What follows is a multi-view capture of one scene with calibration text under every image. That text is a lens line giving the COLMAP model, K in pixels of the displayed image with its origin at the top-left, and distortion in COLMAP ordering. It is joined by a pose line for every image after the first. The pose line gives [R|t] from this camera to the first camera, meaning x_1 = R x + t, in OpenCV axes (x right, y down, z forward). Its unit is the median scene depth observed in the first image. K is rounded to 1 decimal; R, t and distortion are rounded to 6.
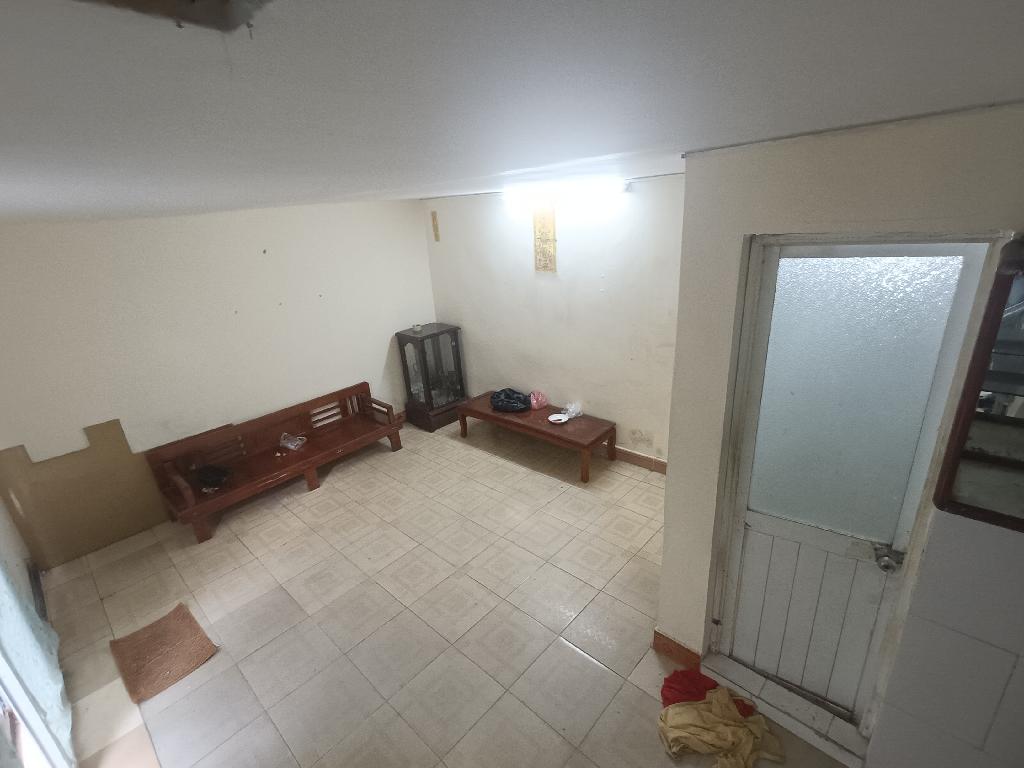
lens RADIAL K [[474.9, 0, 509.5], [0, 474.9, 387.7], [0, 0, 1]] dist [0.003706, 0.000906]
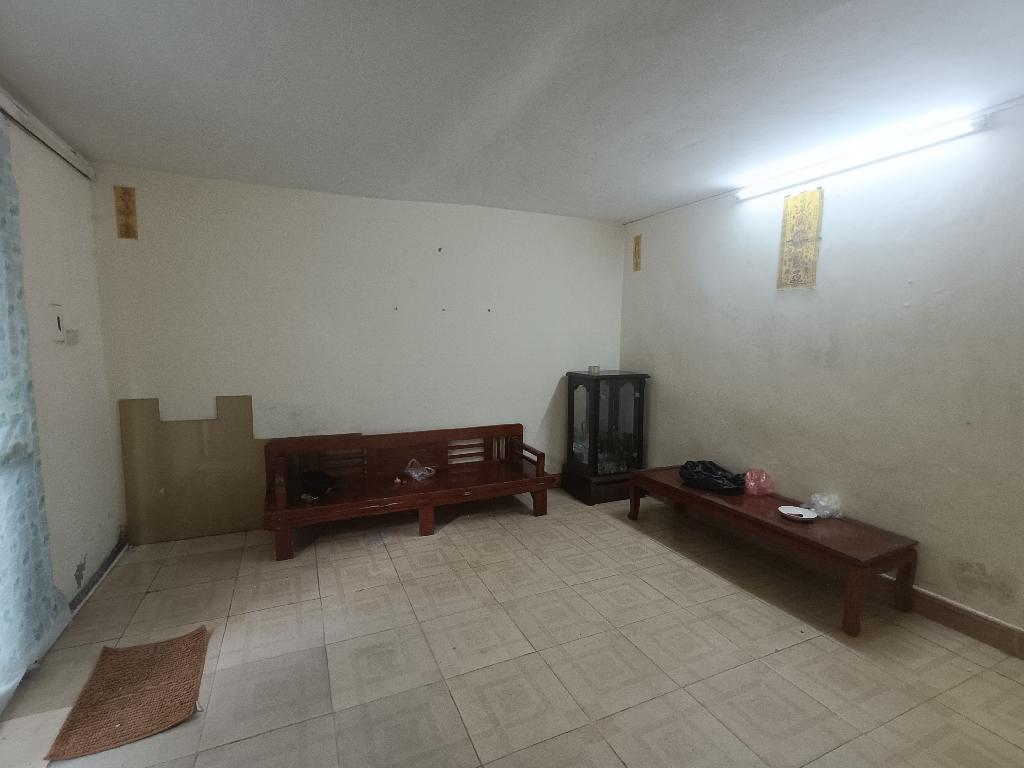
lens RADIAL K [[474.9, 0, 509.5], [0, 474.9, 387.7], [0, 0, 1]] dist [0.003706, 0.000906]
pose [[0.919594, 0.120332, -0.373988, -0.026344], [-0.204794, 0.959196, -0.194941, 0.101823], [0.335270, 0.255857, 0.906715, 0.272942]]
